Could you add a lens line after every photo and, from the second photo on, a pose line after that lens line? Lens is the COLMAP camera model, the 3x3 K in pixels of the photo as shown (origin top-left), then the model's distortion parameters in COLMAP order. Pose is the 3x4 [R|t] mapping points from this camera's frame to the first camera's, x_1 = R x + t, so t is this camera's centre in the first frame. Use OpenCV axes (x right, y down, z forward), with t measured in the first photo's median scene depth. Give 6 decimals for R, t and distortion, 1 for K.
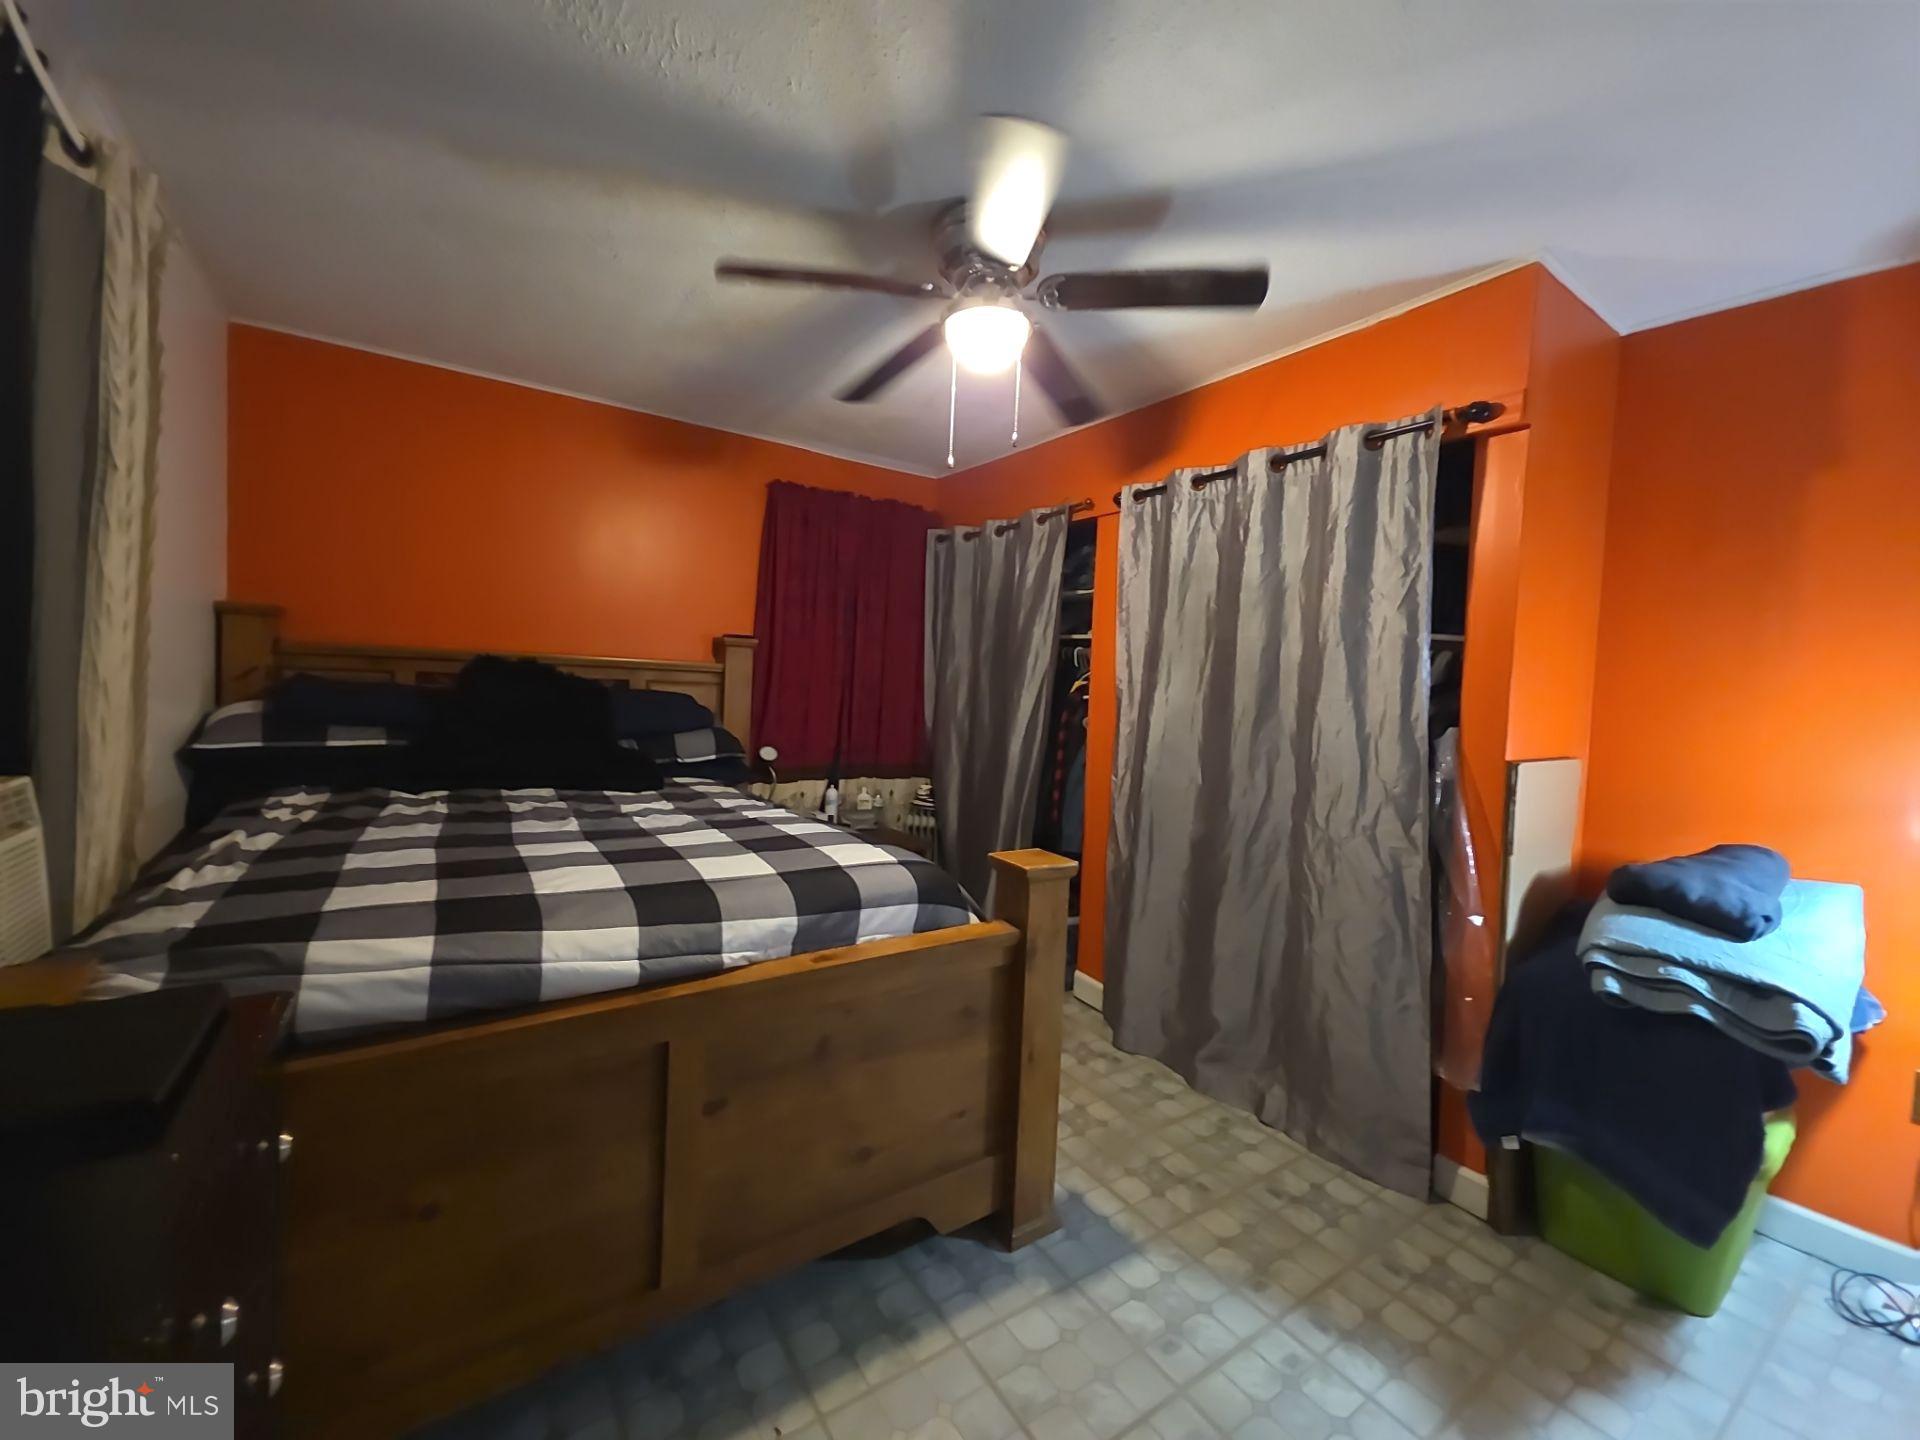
lens RADIAL K [[751.6, 0, 954.6], [0, 751.6, 709.0], [0, 0, 1]] dist [0.001363, -0.000671]
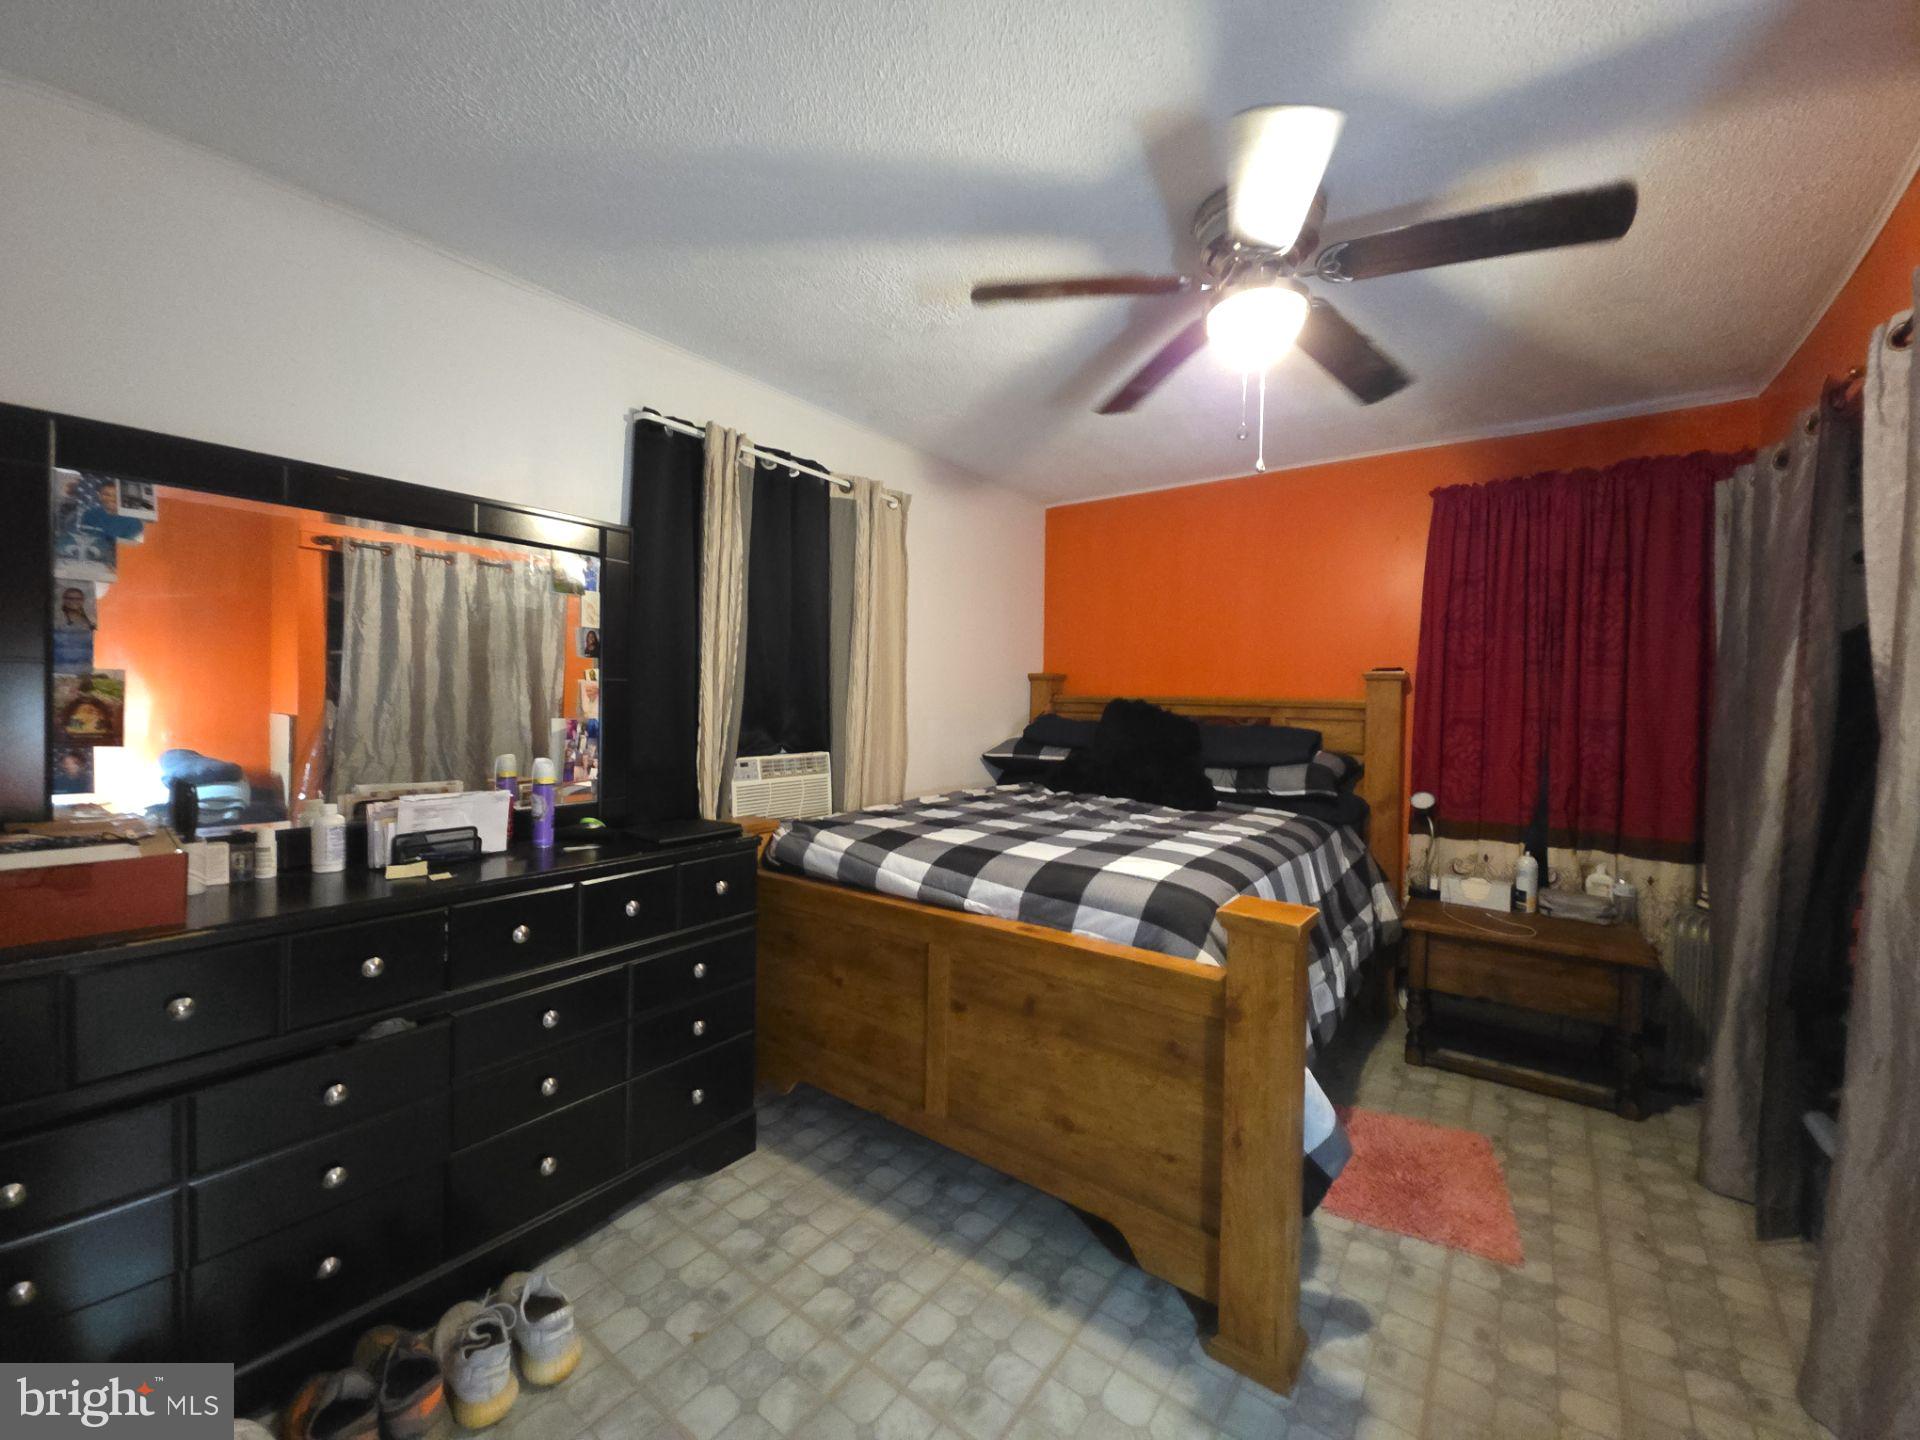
lens RADIAL K [[751.6, 0, 954.6], [0, 751.6, 709.0], [0, 0, 1]] dist [0.001363, -0.000671]
pose [[0.333367, -0.026666, -0.942420, 0.885850], [-0.041449, 0.998219, -0.042907, 0.028570], [0.941886, 0.053366, 0.331668, 0.430750]]
